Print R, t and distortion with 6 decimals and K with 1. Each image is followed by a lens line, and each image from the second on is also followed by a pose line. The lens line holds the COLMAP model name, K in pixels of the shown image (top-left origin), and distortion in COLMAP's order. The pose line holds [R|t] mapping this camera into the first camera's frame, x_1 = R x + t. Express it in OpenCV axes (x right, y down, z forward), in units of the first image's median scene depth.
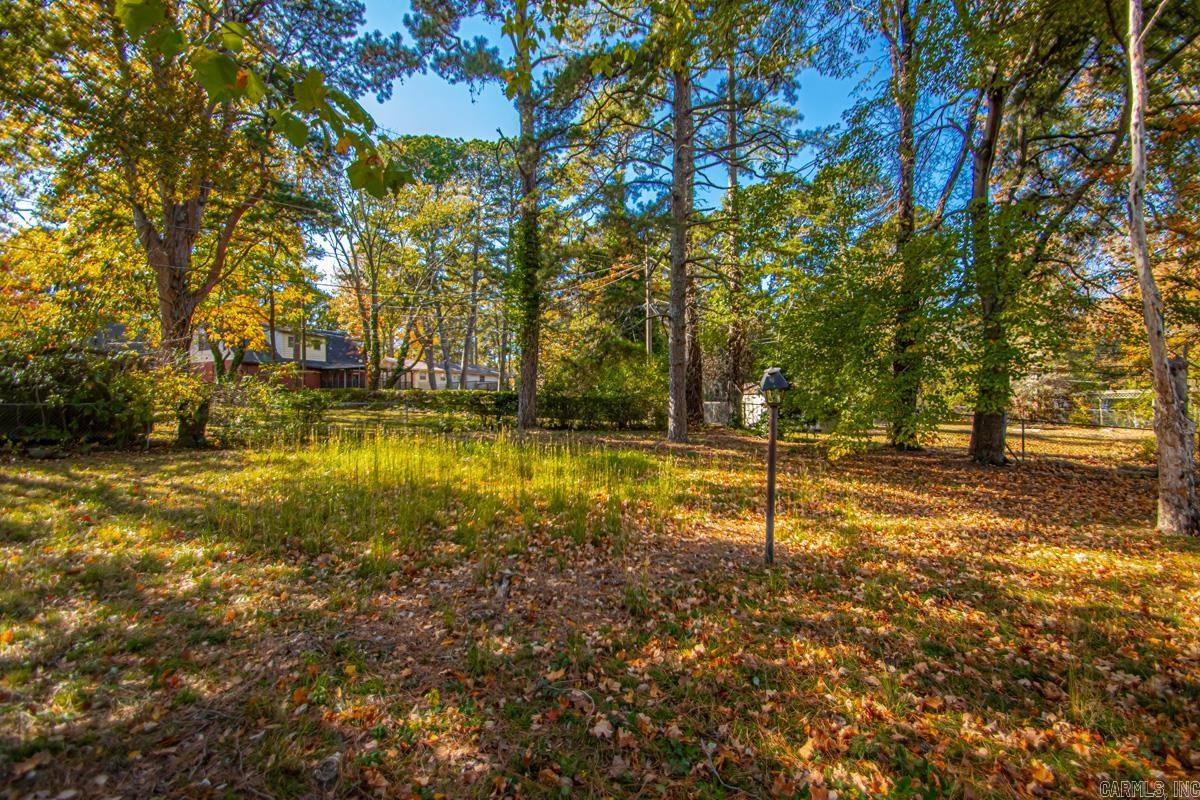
lens RADIAL K [[554.5, 0, 597.6], [0, 554.5, 400.3], [0, 0, 1]] dist [0.023442, -0.011139]
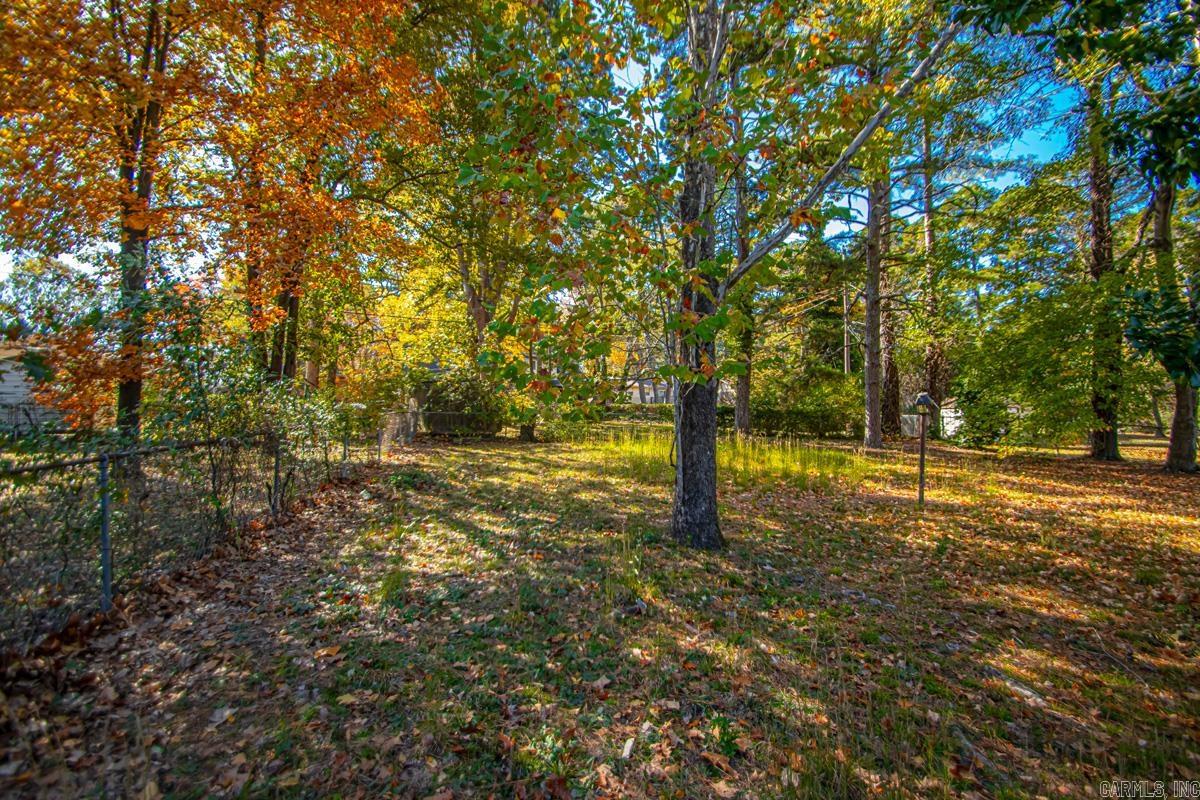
lens RADIAL K [[554.5, 0, 608.7], [0, 554.5, 397.3], [0, 0, 1]] dist [0.023442, -0.011139]
pose [[0.951419, -0.001910, -0.307894, -0.025445], [-0.006802, 0.999606, -0.027221, 0.001798], [0.307824, 0.027993, 0.951031, -0.284689]]
